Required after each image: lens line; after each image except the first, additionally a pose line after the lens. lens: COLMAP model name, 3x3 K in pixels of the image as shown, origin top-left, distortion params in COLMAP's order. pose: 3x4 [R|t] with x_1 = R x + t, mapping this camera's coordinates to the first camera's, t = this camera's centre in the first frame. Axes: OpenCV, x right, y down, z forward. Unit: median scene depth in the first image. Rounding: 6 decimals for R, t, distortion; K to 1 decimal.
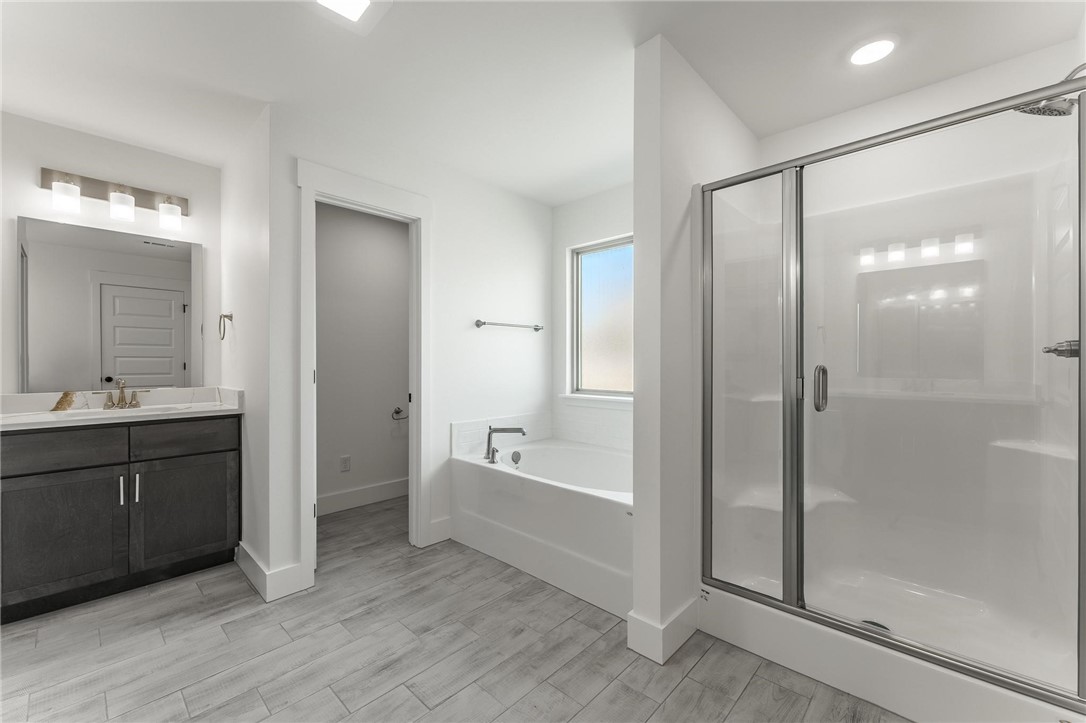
lens RADIAL K [[439.7, 0, 542.6], [0, 439.7, 366.7], [0, 0, 1]] dist [0.001016, 0.000043]
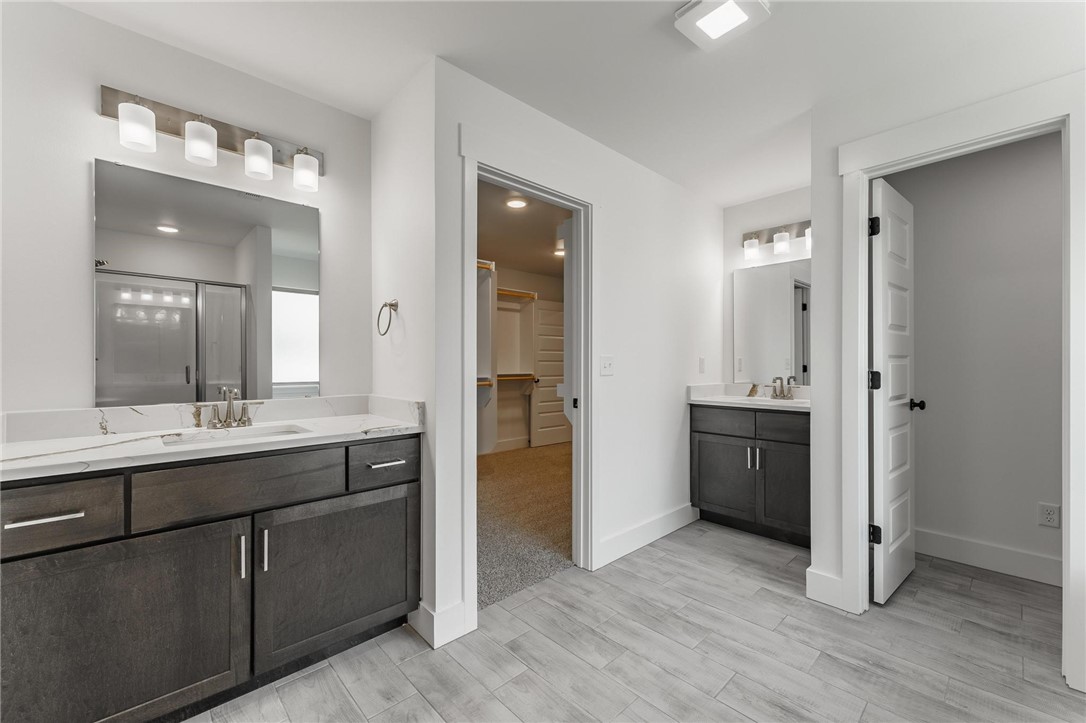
lens RADIAL K [[439.7, 0, 542.6], [0, 439.7, 366.7], [0, 0, 1]] dist [0.001016, 0.000043]
pose [[-0.070255, 0.005507, -0.997514, 0.438987], [-0.007653, 0.999952, 0.006059, -0.003598], [0.997500, 0.008060, -0.070210, 0.454344]]
